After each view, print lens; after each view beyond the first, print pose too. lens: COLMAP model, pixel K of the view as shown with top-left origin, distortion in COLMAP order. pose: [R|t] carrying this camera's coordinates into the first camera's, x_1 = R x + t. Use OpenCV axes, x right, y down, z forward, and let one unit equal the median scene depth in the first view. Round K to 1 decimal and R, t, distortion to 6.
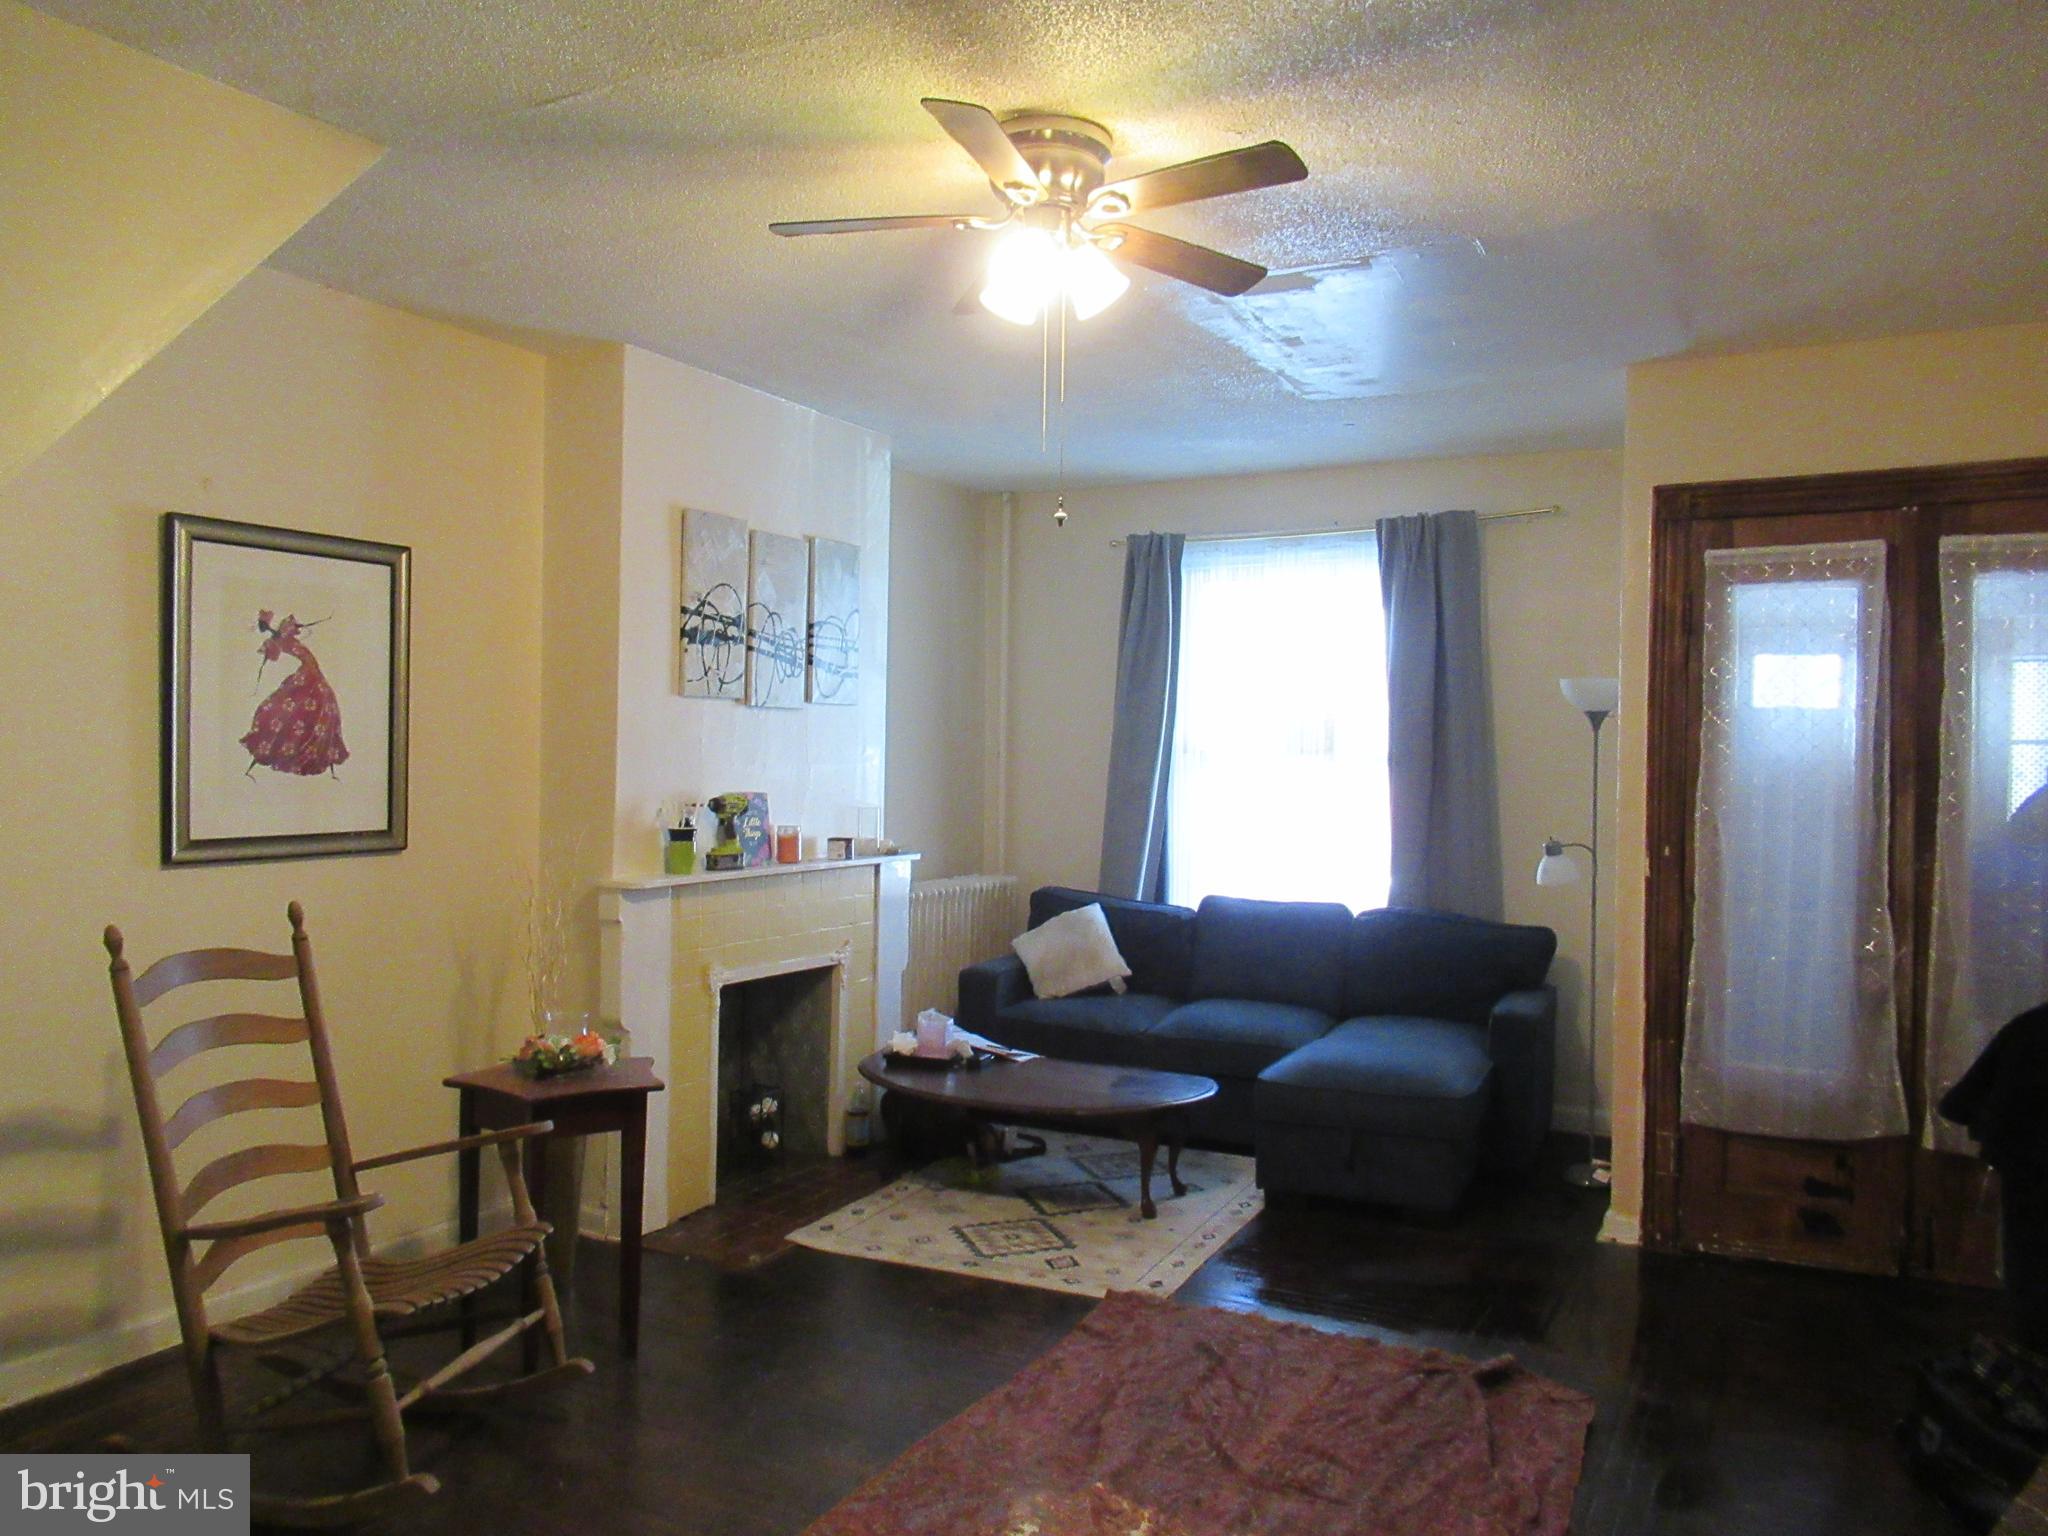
lens RADIAL K [[1526.7, 0, 1024.0], [0, 1526.7, 768.0], [0, 0, 1]] dist [-0.001421, -0.003354]
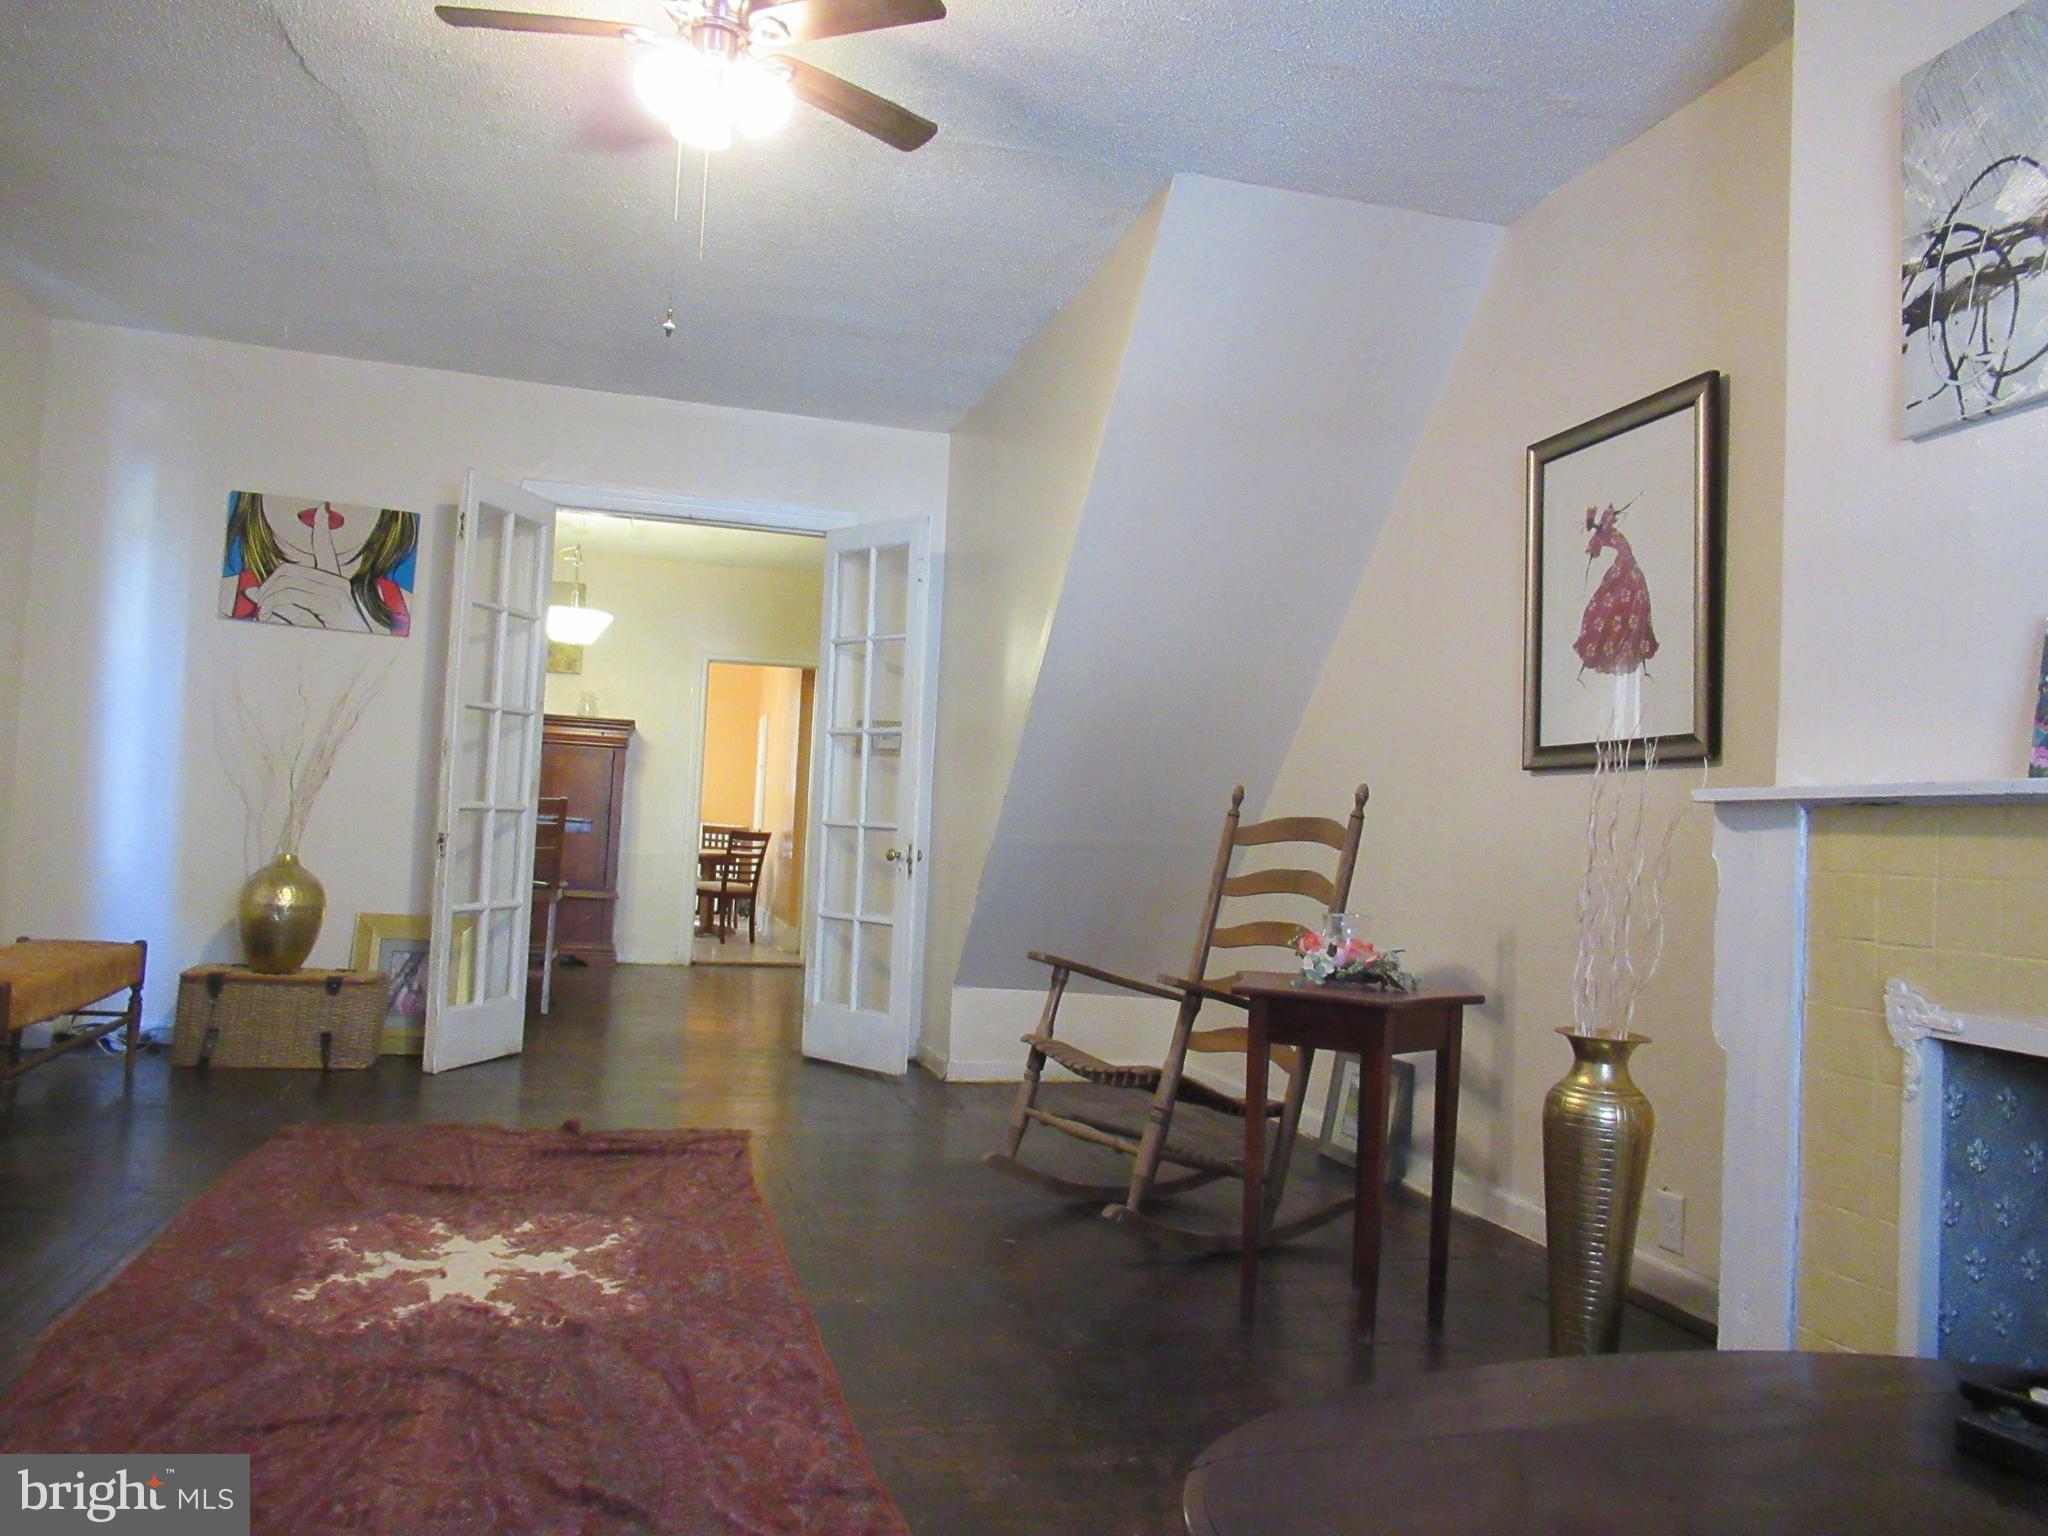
lens RADIAL K [[1526.7, 0, 1024.0], [0, 1526.7, 768.0], [0, 0, 1]] dist [-0.001421, -0.003354]
pose [[-0.731841, -0.084293, -0.676242, 0.334480], [-0.068625, 0.996392, -0.049932, 0.110632], [0.678011, 0.009865, -0.734985, 1.226754]]
